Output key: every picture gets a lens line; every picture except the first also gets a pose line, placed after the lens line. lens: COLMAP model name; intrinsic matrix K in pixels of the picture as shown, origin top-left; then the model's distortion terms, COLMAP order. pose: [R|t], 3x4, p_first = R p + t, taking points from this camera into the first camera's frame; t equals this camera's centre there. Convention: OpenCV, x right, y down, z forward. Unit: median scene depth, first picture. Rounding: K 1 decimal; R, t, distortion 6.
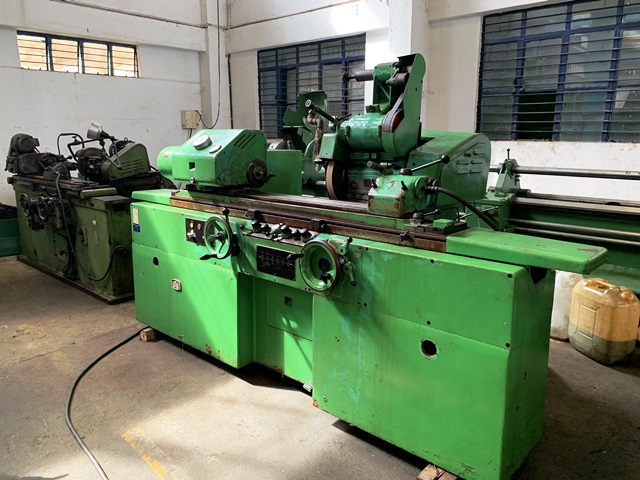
lens RADIAL K [[494.8, 0, 320.0], [0, 494.8, 240.0], [0, 0, 1]] dist [0.071534, -0.099875]
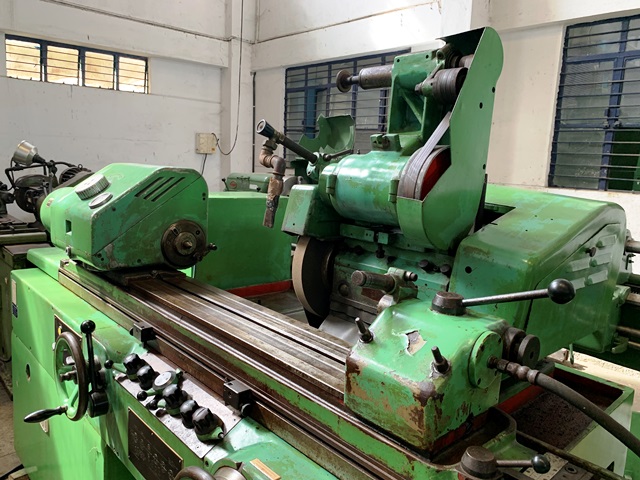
lens RADIAL K [[494.8, 0, 320.0], [0, 494.8, 240.0], [0, 0, 1]] dist [0.071534, -0.099875]
pose [[0.994425, 0.059903, -0.086781, 0.040472], [-0.064314, 0.996728, -0.048955, -0.063526], [0.083565, 0.054263, 0.995024, 0.233456]]
